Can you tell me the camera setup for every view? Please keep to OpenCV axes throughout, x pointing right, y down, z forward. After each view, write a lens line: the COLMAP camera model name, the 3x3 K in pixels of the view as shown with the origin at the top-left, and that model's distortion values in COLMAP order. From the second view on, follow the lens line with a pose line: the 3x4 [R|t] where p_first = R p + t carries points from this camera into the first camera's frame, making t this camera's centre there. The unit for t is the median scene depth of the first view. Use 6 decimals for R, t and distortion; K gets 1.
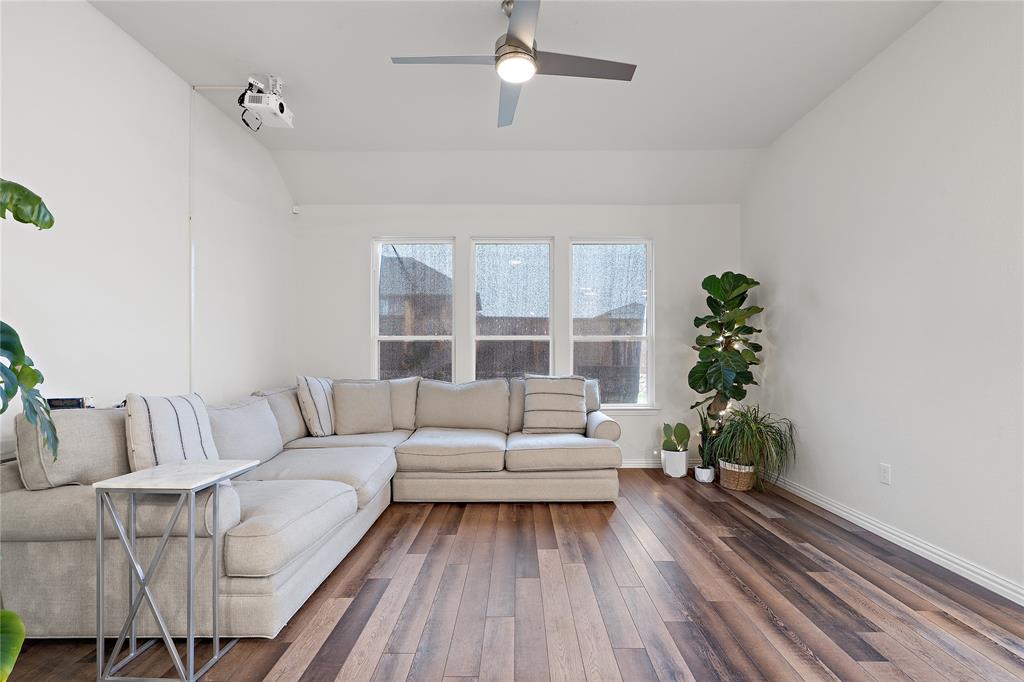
lens RADIAL K [[476.0, 0, 520.4], [0, 476.0, 356.7], [0, 0, 1]] dist [-0.000821, -0.000136]
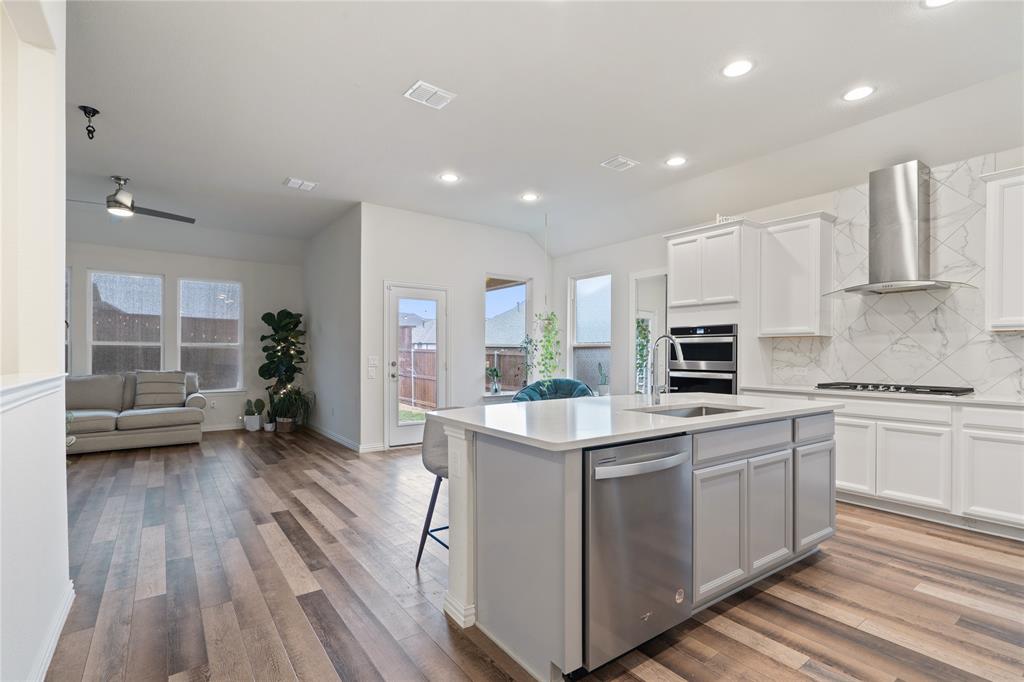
lens RADIAL K [[476.0, 0, 509.8], [0, 476.0, 357.3], [0, 0, 1]] dist [-0.000821, -0.000136]
pose [[0.811811, 0.002382, 0.583915, 0.092409], [-0.005010, 0.999983, 0.002885, -0.012426], [-0.583899, -0.005267, 0.811809, -0.918643]]
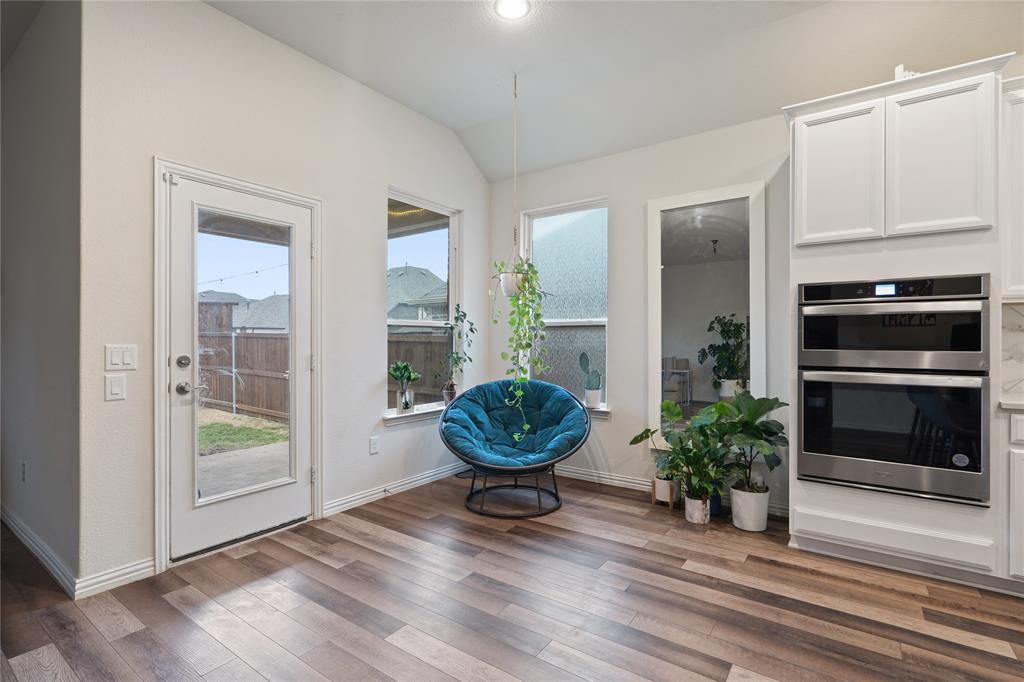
lens RADIAL K [[476.0, 0, 510.2], [0, 476.0, 340.1], [0, 0, 1]] dist [-0.000821, -0.000136]
pose [[0.582903, 0.003352, 0.812535, 0.392260], [-0.000197, 0.999992, -0.003984, -0.012069], [-0.812542, 0.002162, 0.582899, -0.252353]]
